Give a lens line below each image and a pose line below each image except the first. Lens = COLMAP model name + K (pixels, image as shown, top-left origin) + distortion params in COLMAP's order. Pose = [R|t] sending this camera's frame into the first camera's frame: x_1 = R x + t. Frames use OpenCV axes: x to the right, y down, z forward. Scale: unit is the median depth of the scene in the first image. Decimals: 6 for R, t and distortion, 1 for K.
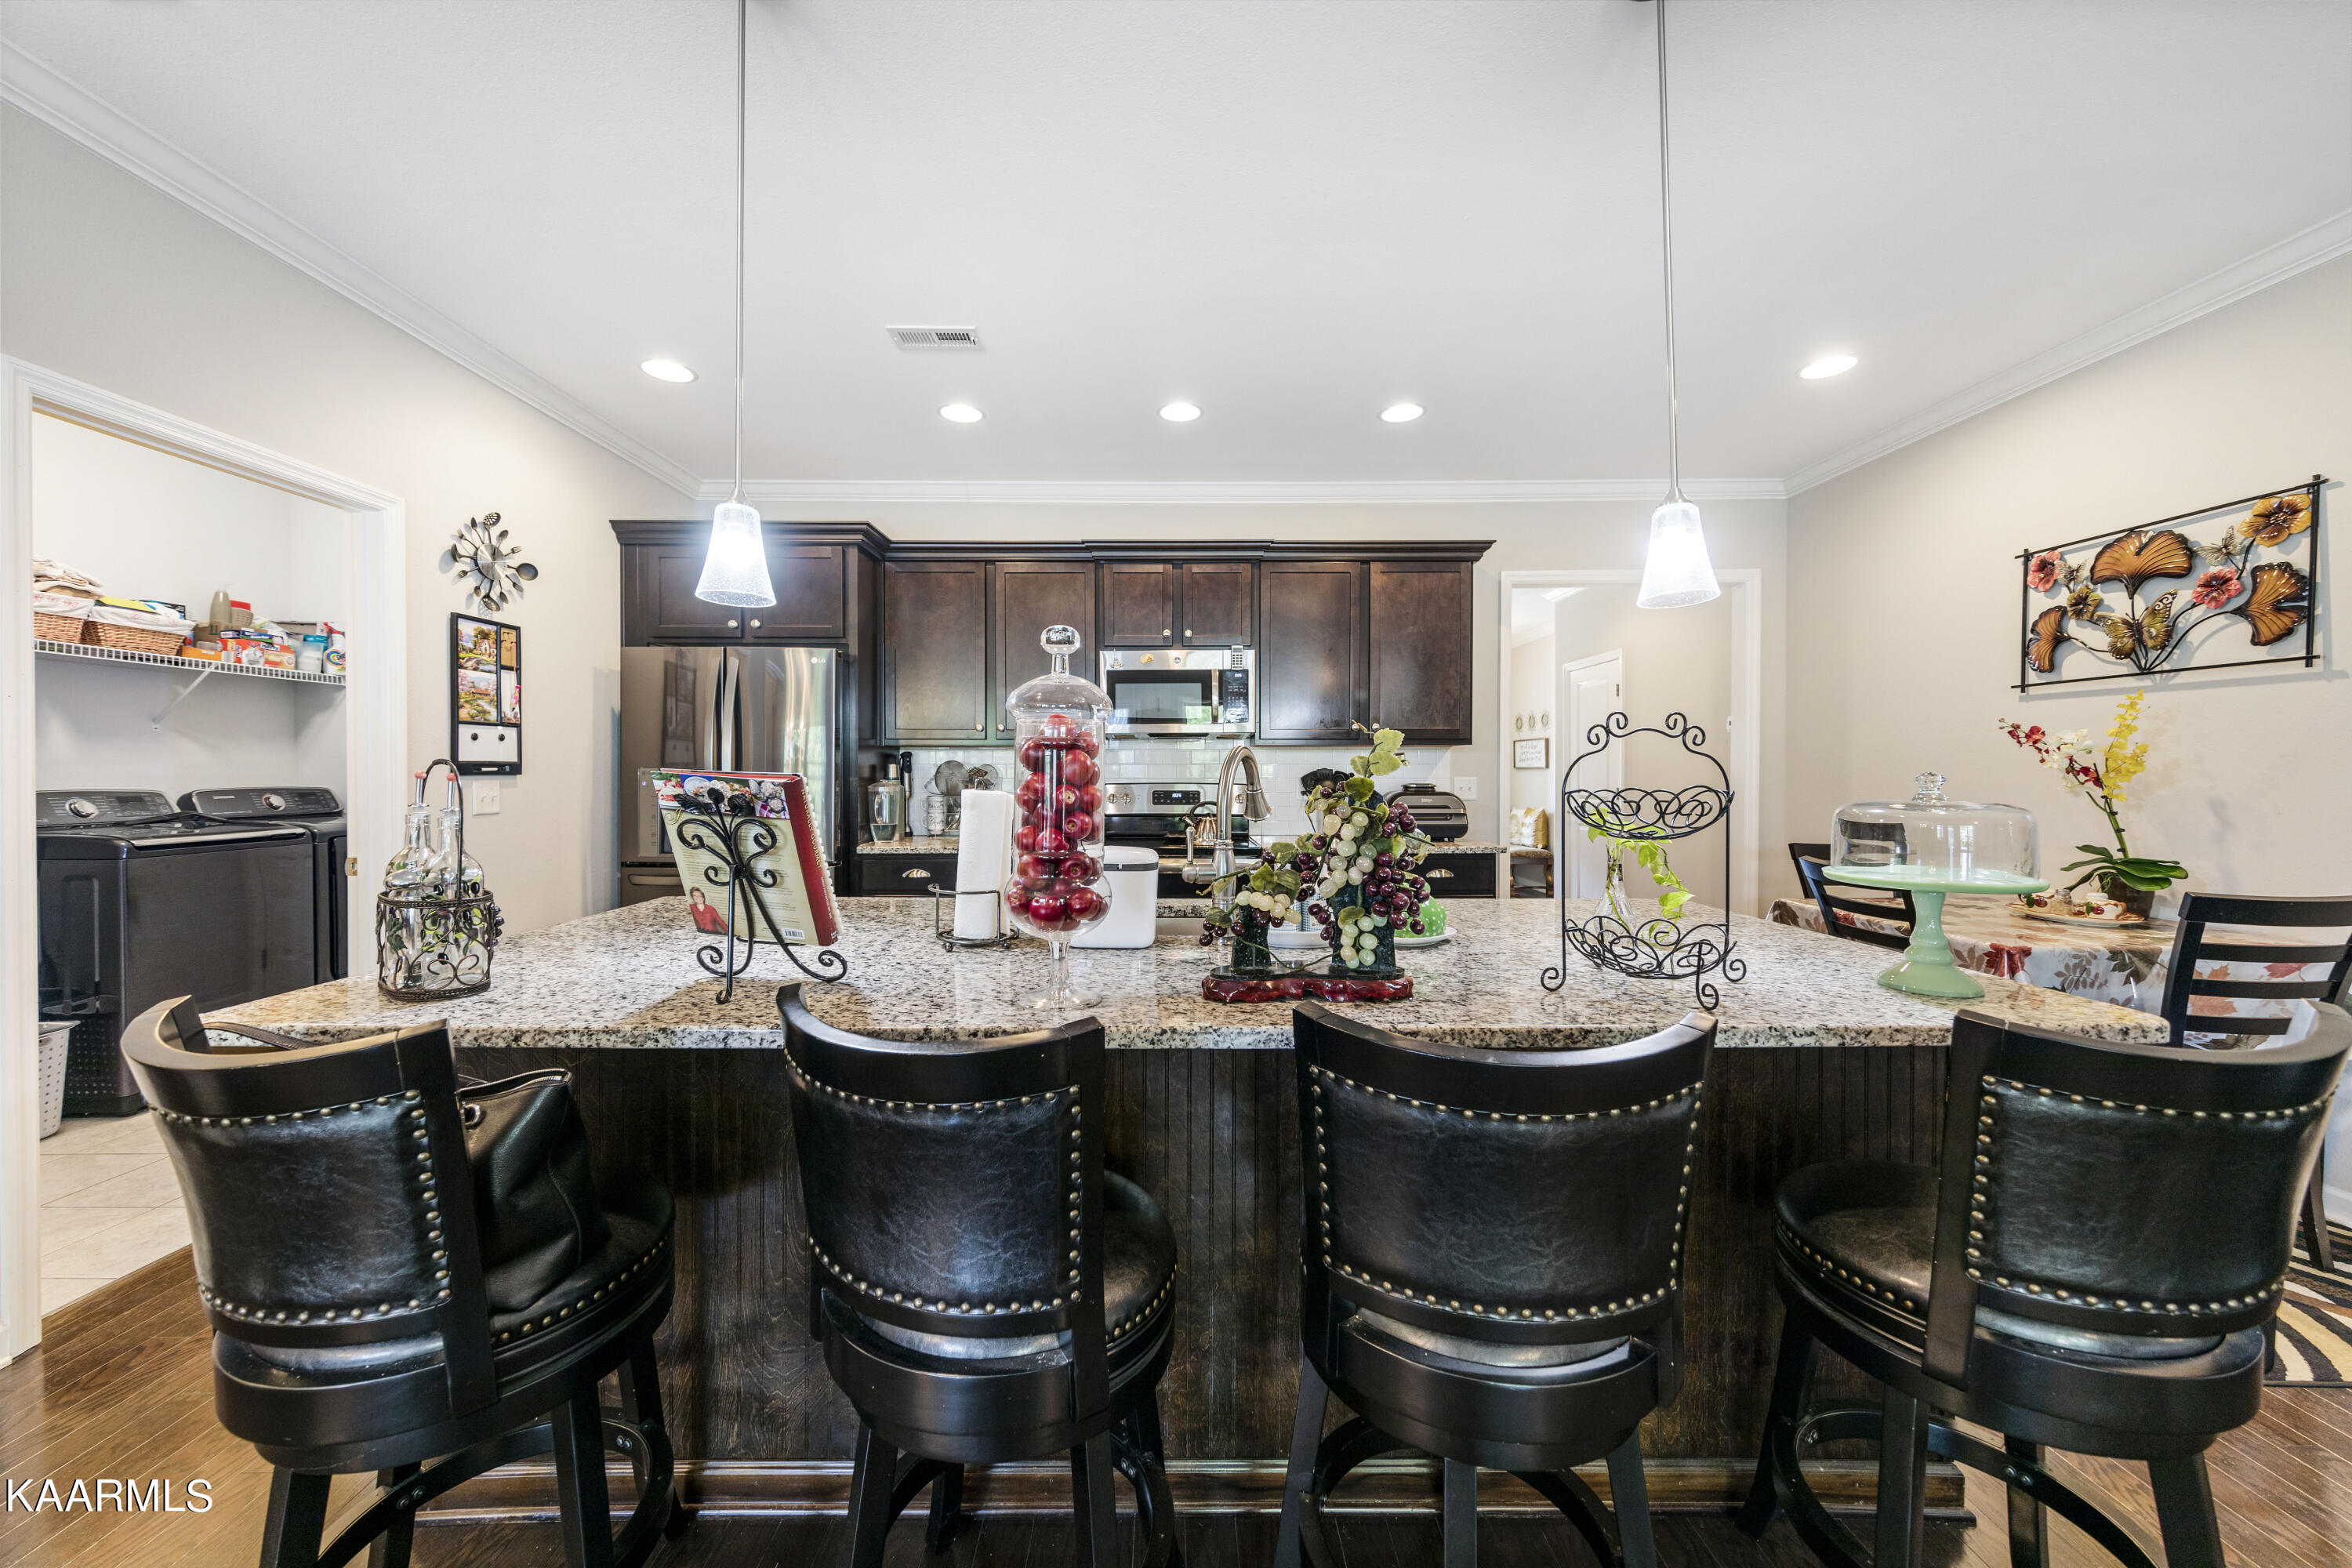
lens RADIAL K [[850.7, 0, 1173.8], [0, 850.7, 778.4], [0, 0, 1]] dist [0.004558, 0.000138]
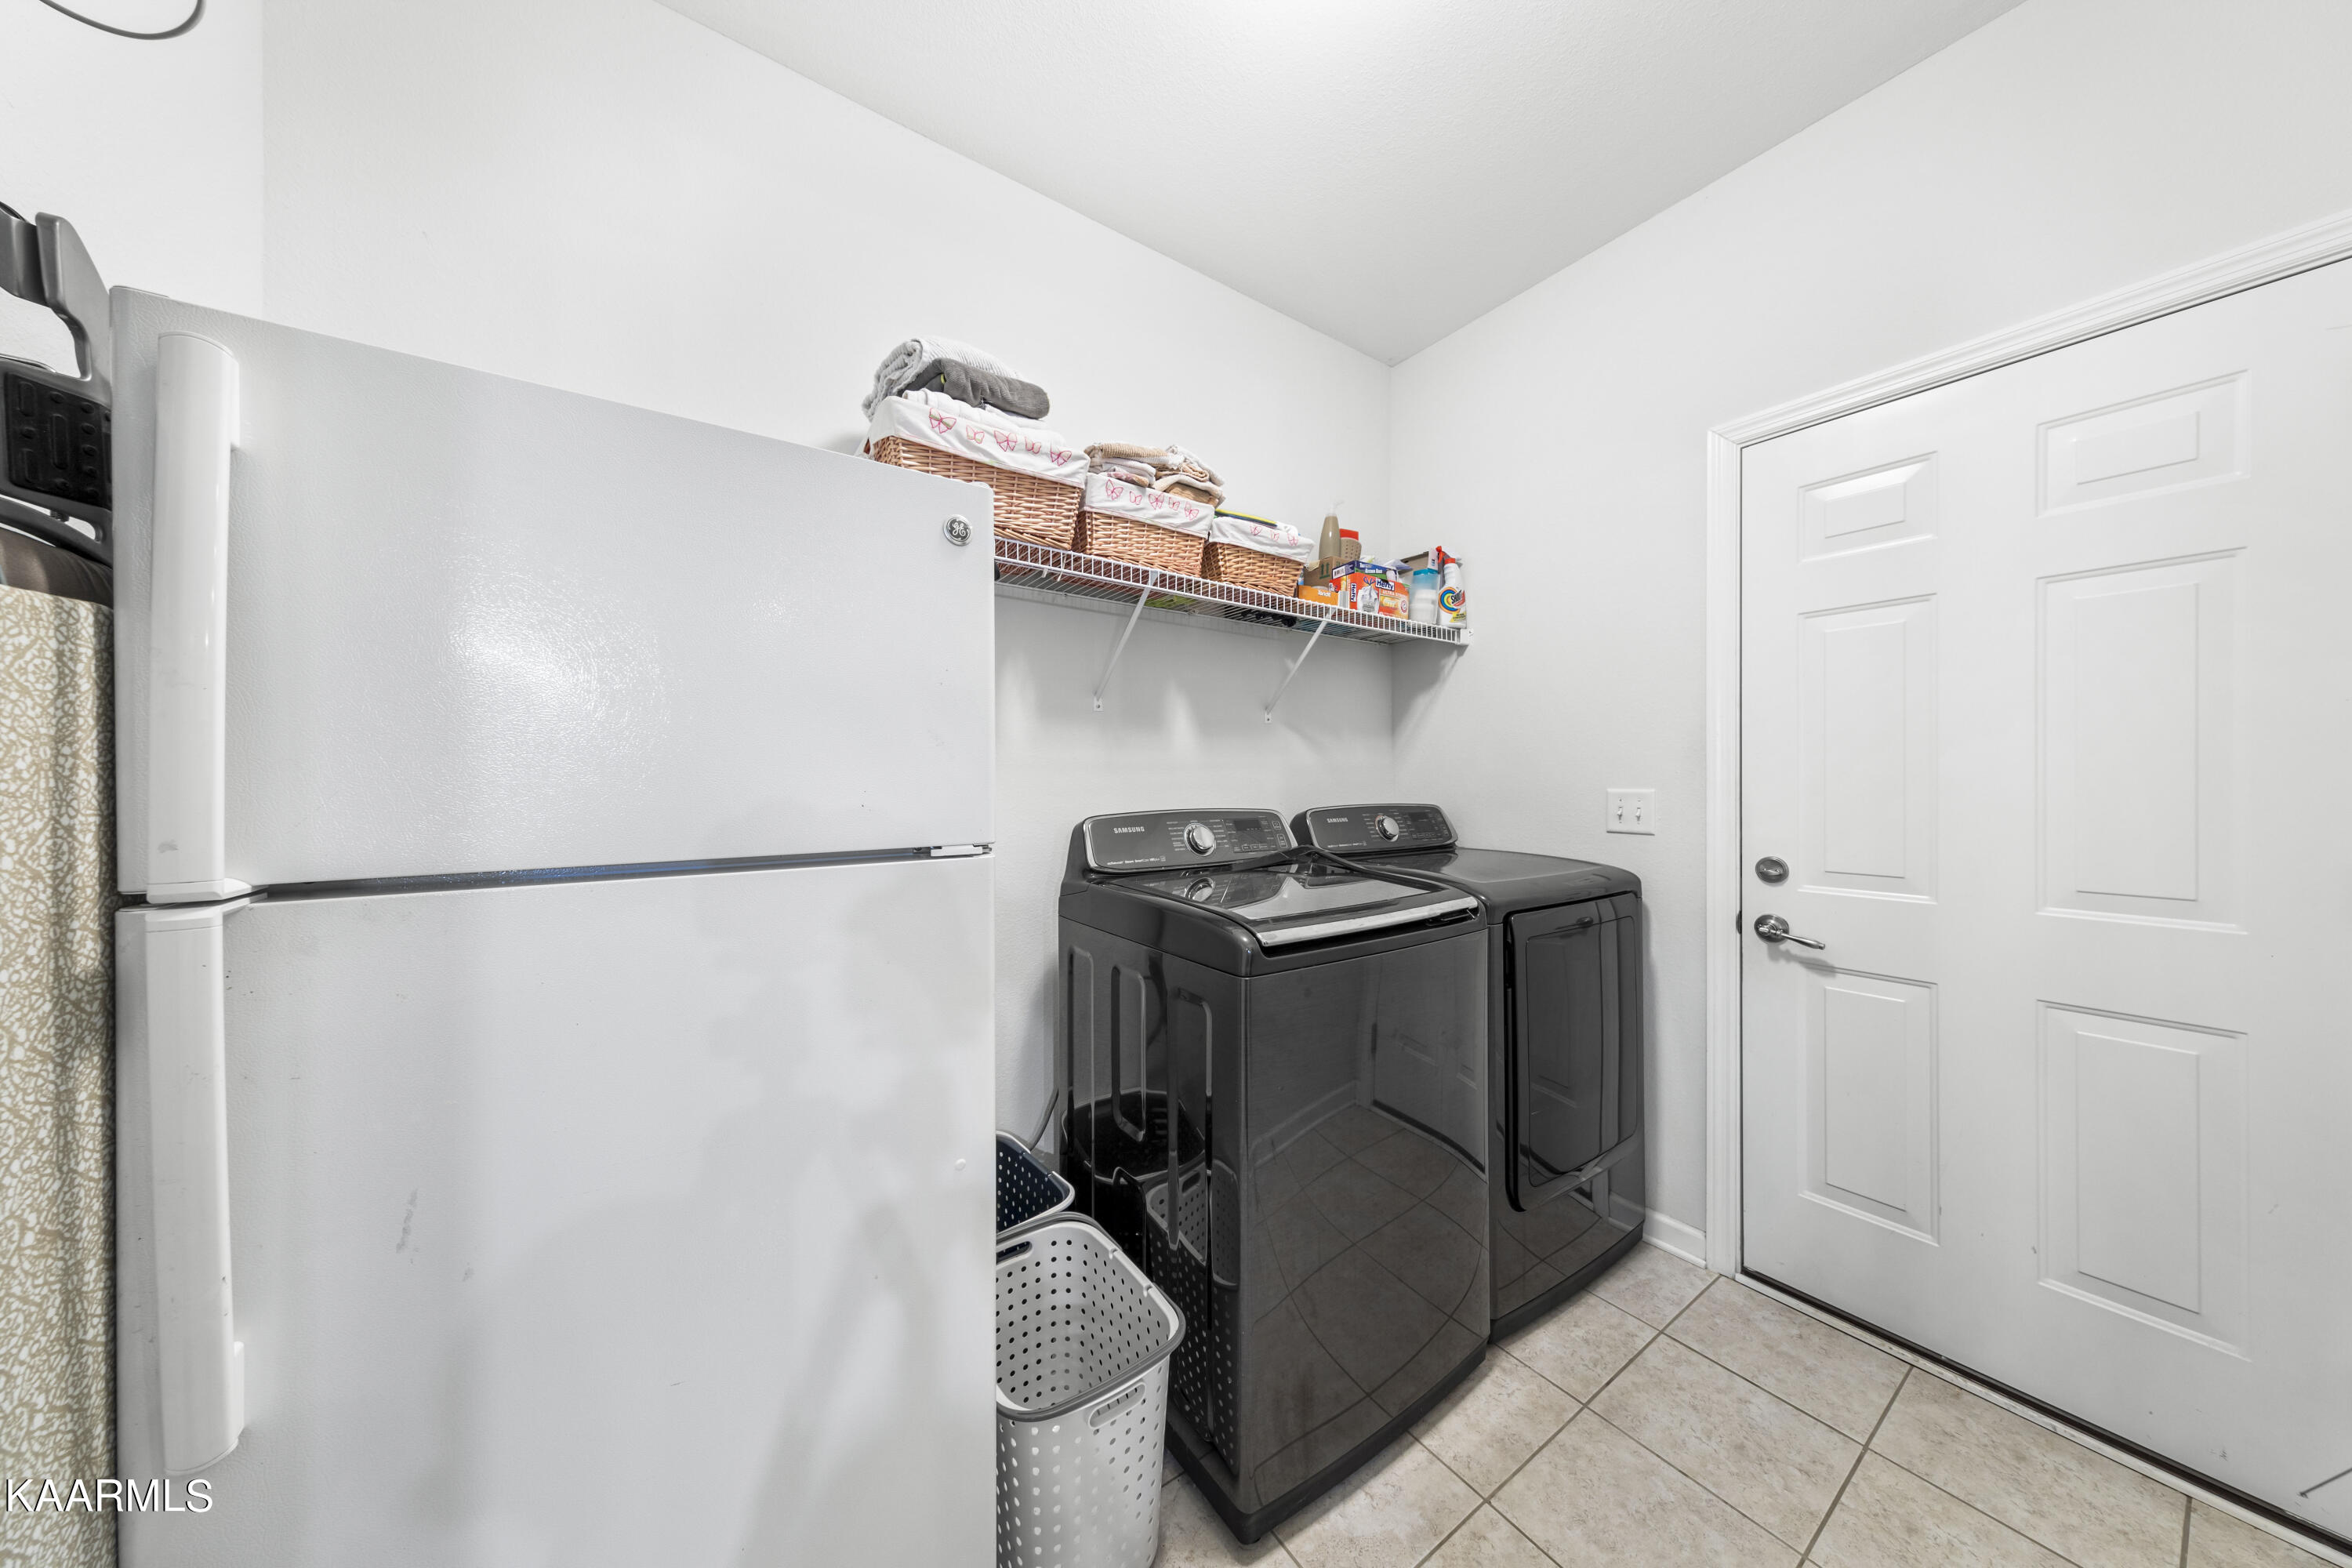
lens RADIAL K [[739.0, 0, 1176.1], [0, 739.0, 779.6], [0, 0, 1]] dist [0.001864, 0.000102]
pose [[0.571720, 0.002944, -0.820443, -0.720393], [-0.008860, 0.999957, -0.002585, -0.005556], [0.820401, 0.008747, 0.571722, 0.580382]]
